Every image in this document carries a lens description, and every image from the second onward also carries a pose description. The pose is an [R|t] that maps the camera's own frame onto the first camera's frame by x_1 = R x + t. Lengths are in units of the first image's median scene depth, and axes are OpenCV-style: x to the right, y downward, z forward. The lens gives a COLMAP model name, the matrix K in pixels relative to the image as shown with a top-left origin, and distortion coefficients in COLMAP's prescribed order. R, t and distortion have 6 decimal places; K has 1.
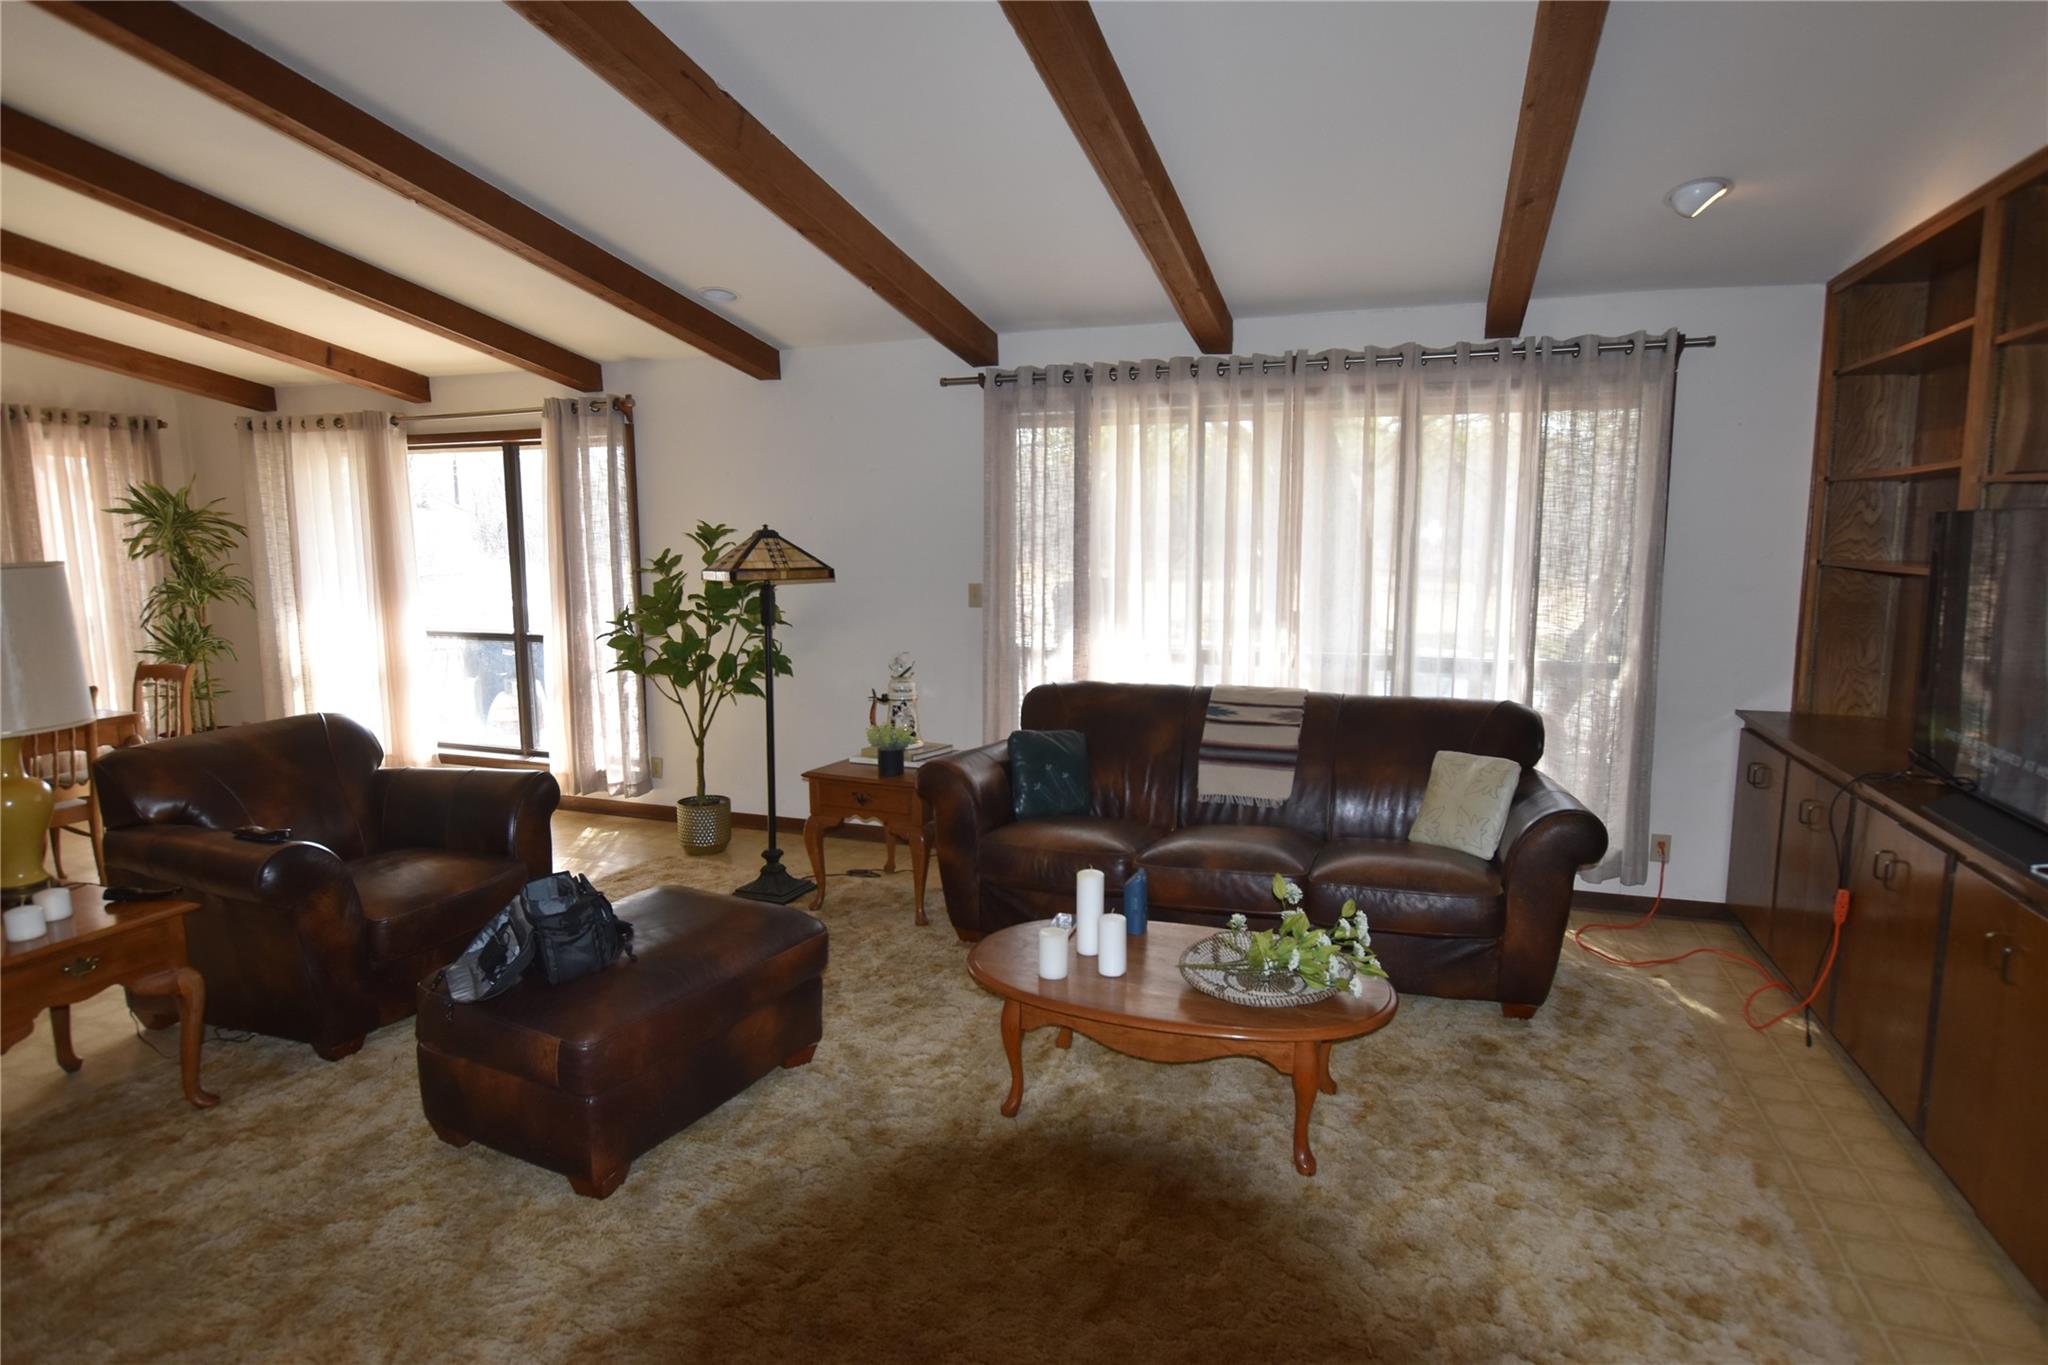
lens RADIAL K [[1110.4, 0, 1023.2], [0, 1110.4, 671.0], [0, 0, 1]] dist [-0.024900, 0.006854]
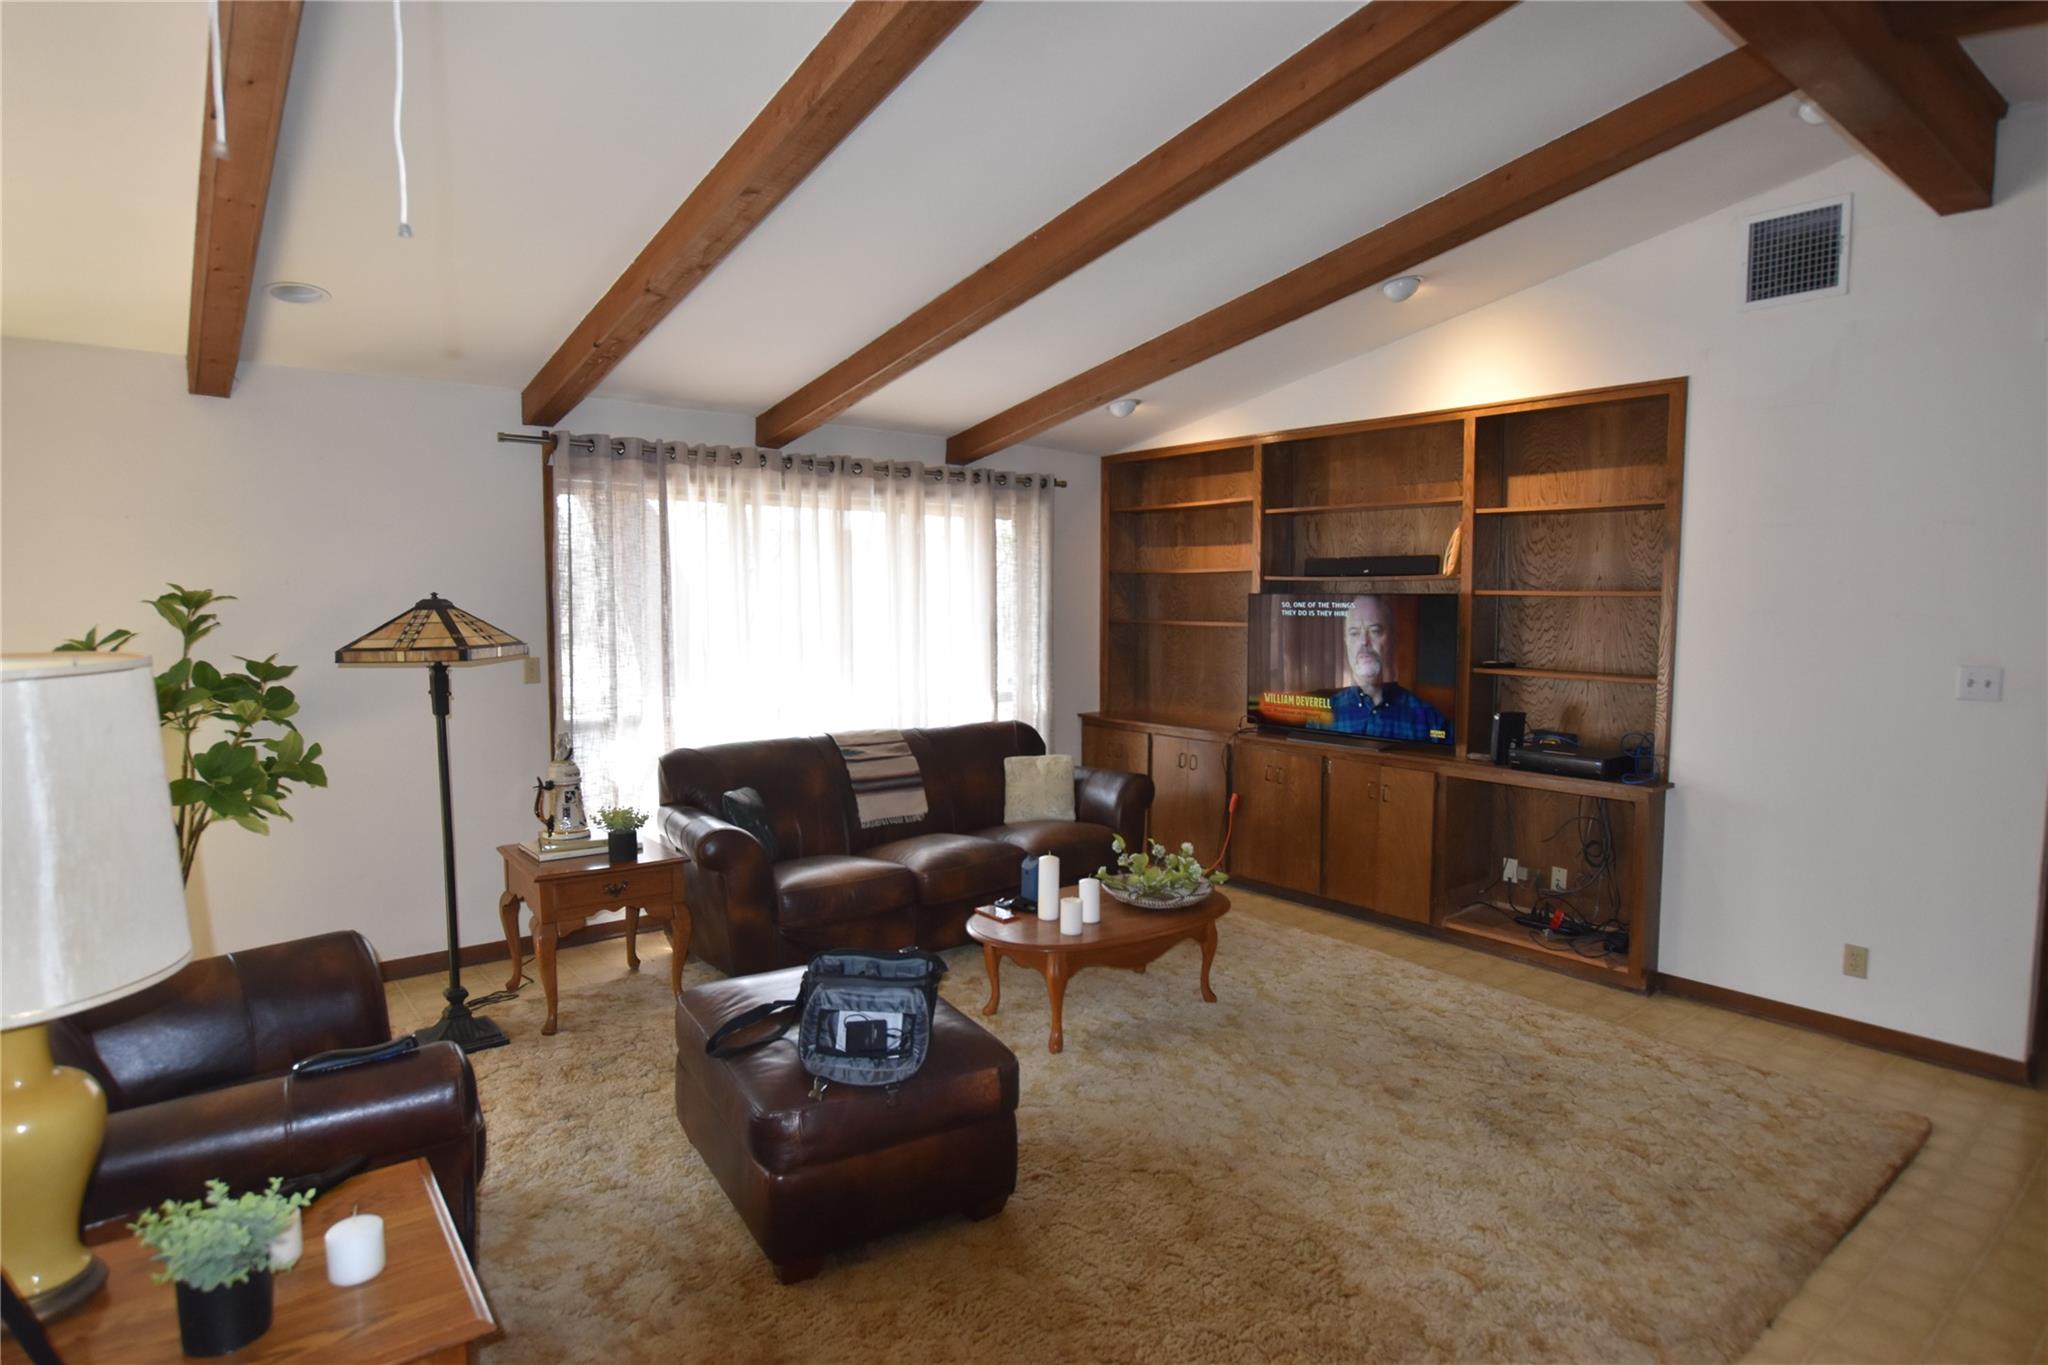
lens RADIAL K [[1110.4, 0, 1028.3], [0, 1110.4, 681.7], [0, 0, 1]] dist [-0.024900, 0.006854]
pose [[0.511677, -0.058499, 0.857184, -0.704951], [0.109324, 0.994003, 0.002578, -0.020123], [-0.852194, 0.092392, 0.515004, 0.211254]]
